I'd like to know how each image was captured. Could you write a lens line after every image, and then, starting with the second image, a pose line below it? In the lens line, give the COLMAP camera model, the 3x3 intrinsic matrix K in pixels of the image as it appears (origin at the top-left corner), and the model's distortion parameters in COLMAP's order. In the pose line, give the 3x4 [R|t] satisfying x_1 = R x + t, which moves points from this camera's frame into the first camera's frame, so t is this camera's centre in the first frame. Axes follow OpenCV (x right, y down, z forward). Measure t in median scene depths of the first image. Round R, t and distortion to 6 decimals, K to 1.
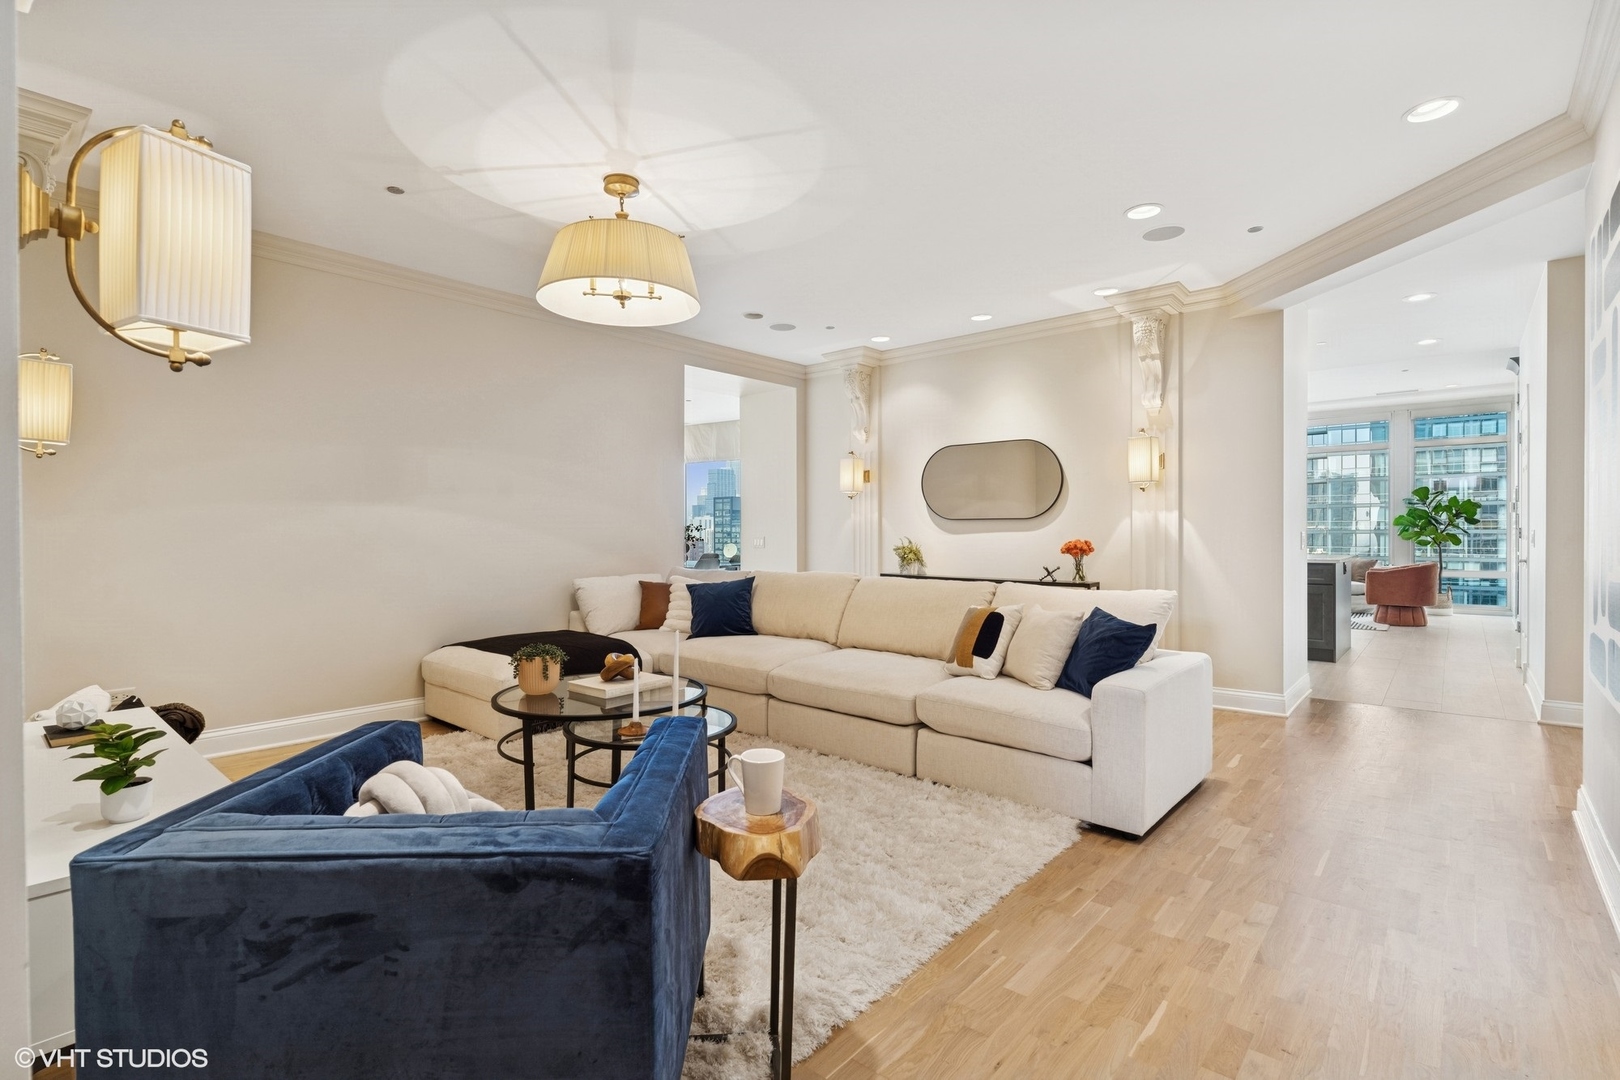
lens RADIAL K [[750.3, 0, 806.8], [0, 750.3, 538.6], [0, 0, 1]] dist [-0.004554, 0.001356]
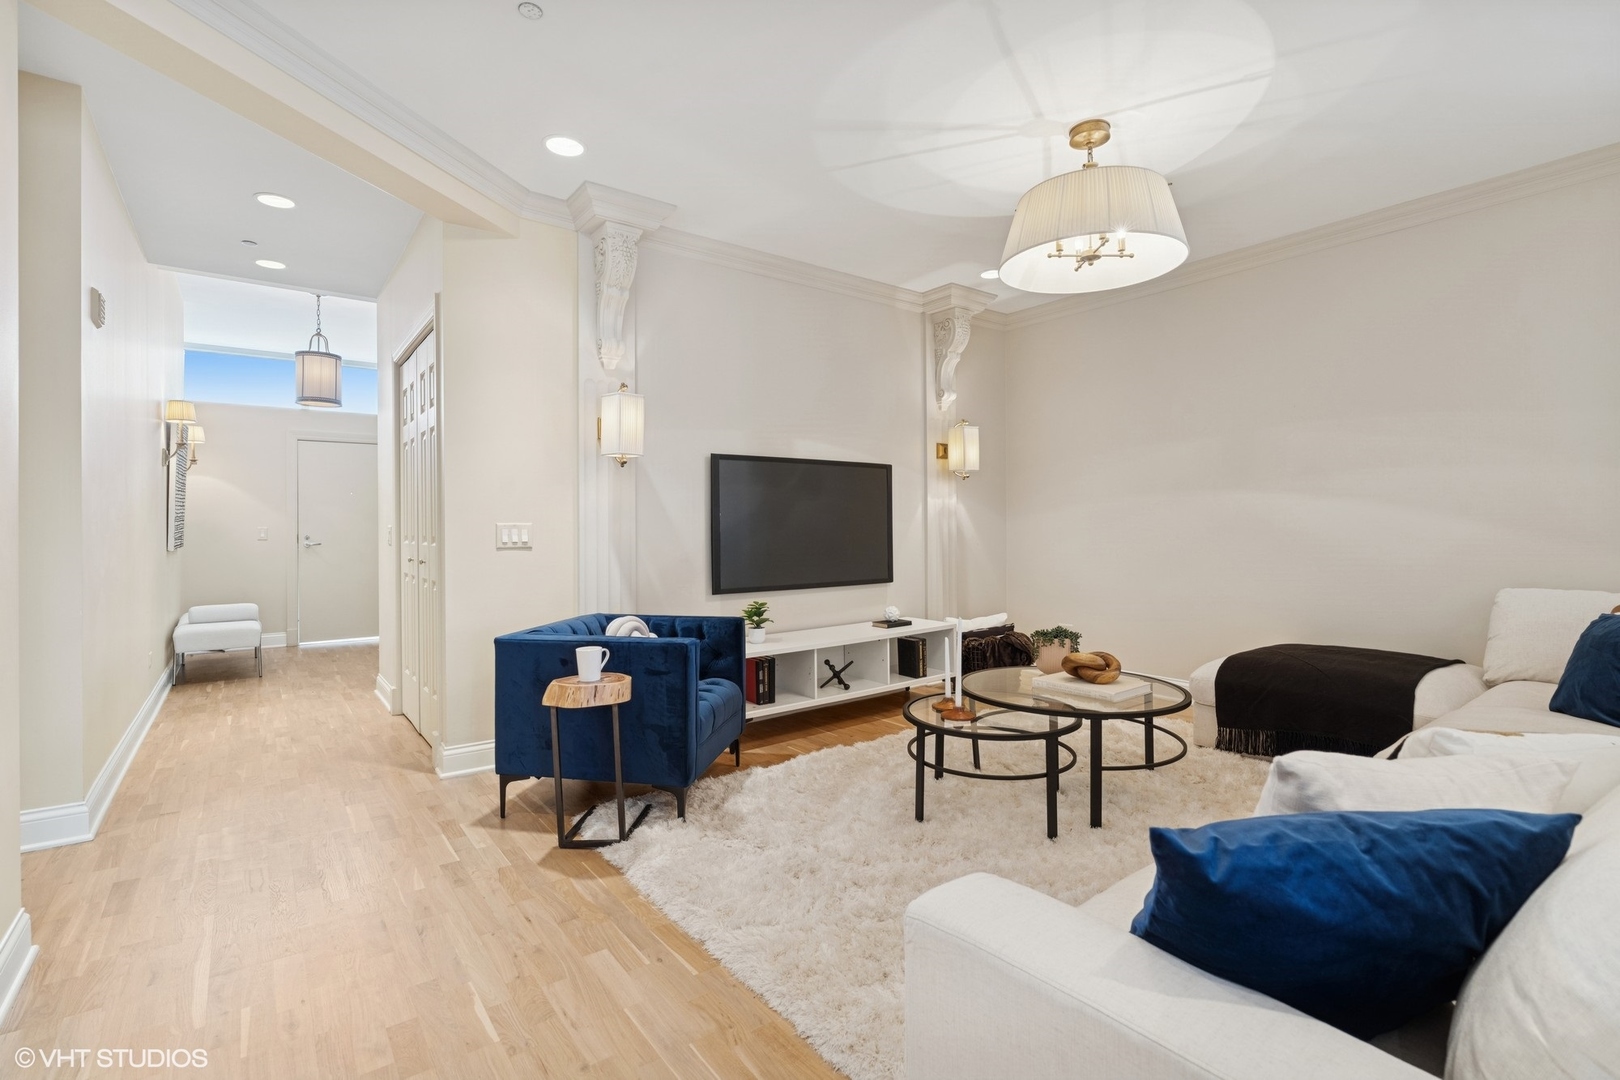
lens RADIAL K [[743.2, 0, 810.1], [0, 743.2, 530.0], [0, 0, 1]] dist [-0.006786, 0.002507]
pose [[-0.199491, 0.010072, -0.979848, 0.544839], [-0.002951, 0.999936, 0.010880, -0.002568], [0.979895, 0.005062, -0.199448, 0.661663]]
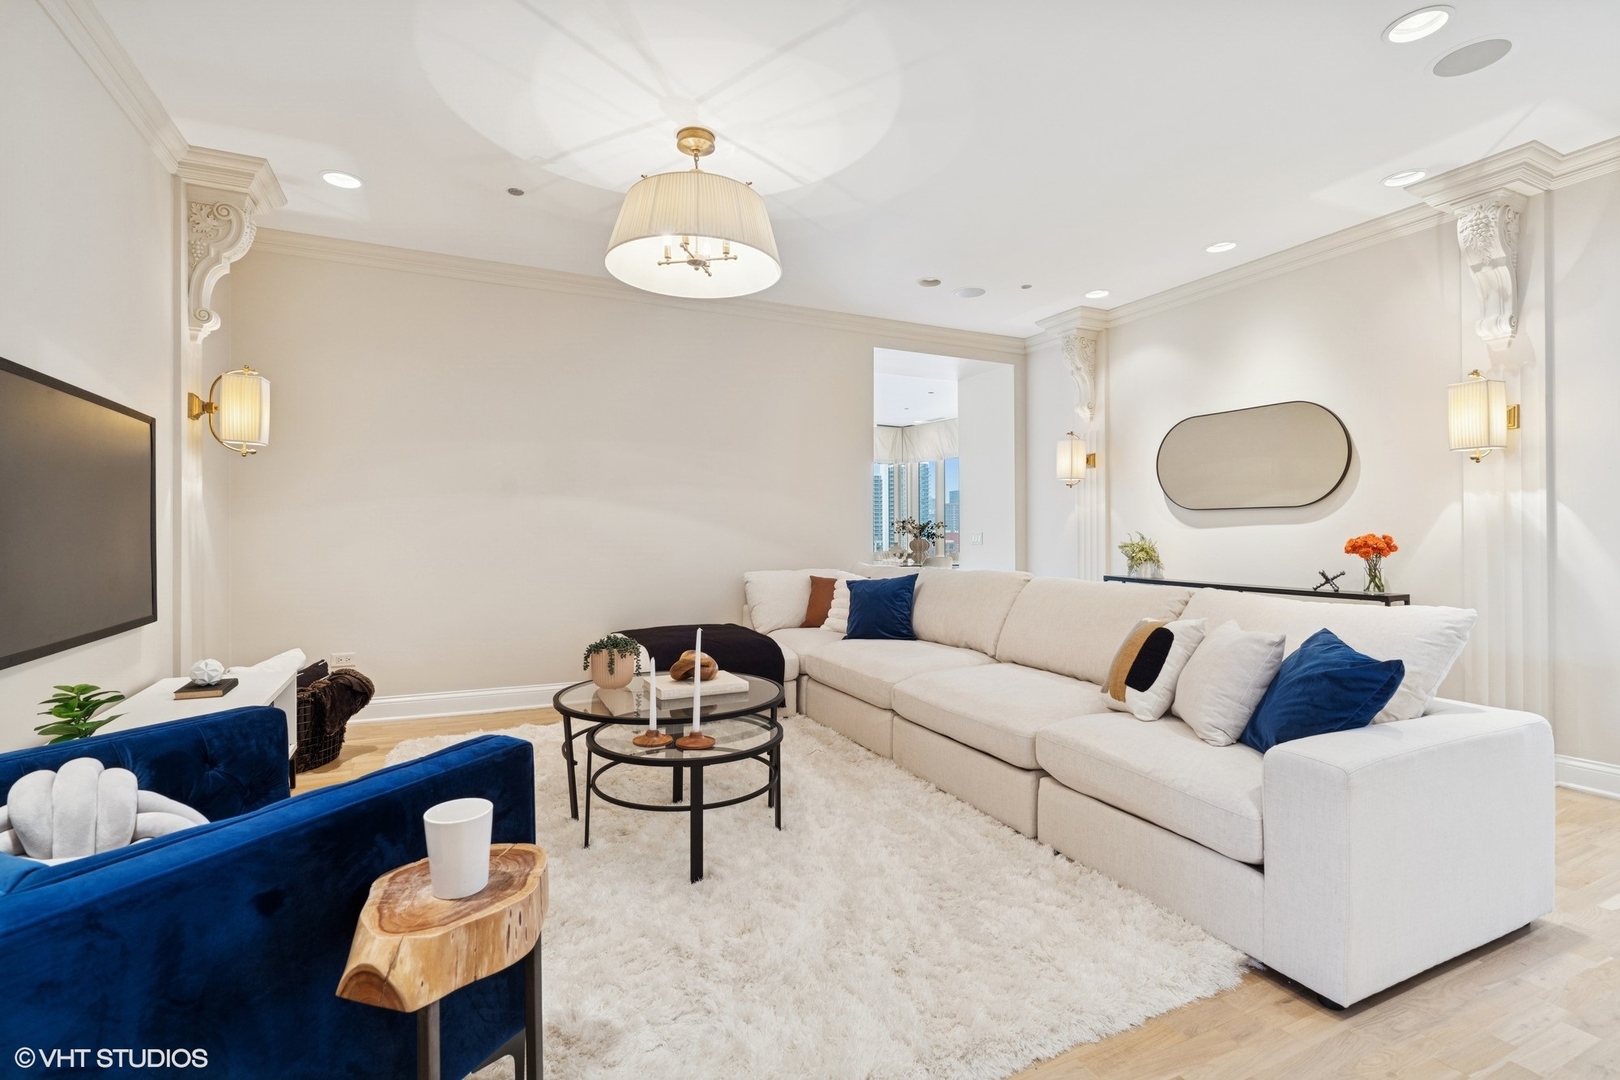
lens RADIAL K [[743.2, 0, 797.6], [0, 743.2, 529.0], [0, 0, 1]] dist [-0.006786, 0.002507]
pose [[0.919208, 0.001370, -0.393769, 0.174513], [-0.006951, 0.999895, -0.012747, 0.011757], [0.393710, 0.014454, 0.919121, 0.168792]]
